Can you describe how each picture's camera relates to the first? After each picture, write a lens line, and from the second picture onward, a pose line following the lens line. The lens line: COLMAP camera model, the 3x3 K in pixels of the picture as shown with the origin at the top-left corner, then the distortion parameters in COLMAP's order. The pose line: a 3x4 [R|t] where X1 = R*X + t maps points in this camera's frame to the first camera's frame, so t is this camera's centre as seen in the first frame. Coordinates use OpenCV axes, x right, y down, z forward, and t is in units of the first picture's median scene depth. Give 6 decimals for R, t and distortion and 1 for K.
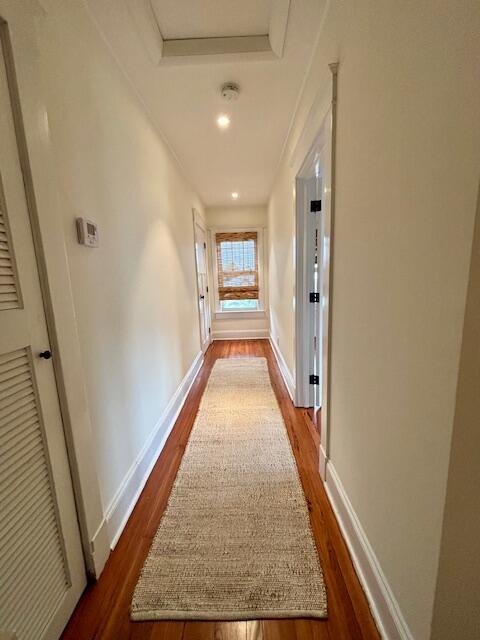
lens RADIAL K [[257.1, 0, 242.9], [0, 257.1, 318.8], [0, 0, 1]] dist [0.009823, -0.000028]
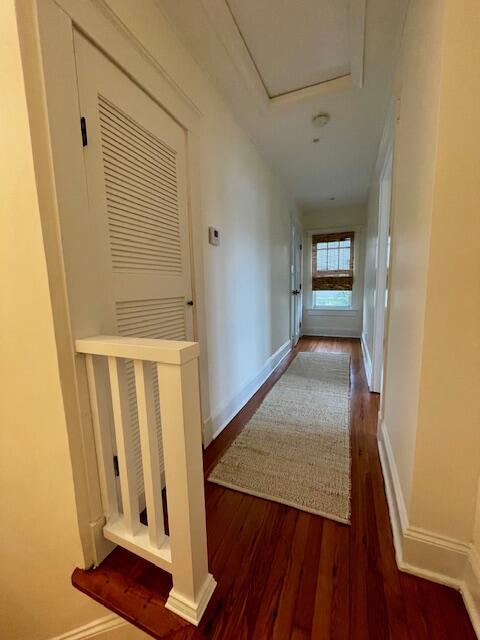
lens RADIAL K [[257.1, 0, 242.9], [0, 257.1, 318.8], [0, 0, 1]] dist [0.009823, -0.000028]
pose [[0.925675, 0.062382, -0.373142, 0.055251], [-0.069500, 0.997566, -0.005640, 0.050034], [0.371882, 0.031155, 0.927757, -0.114330]]
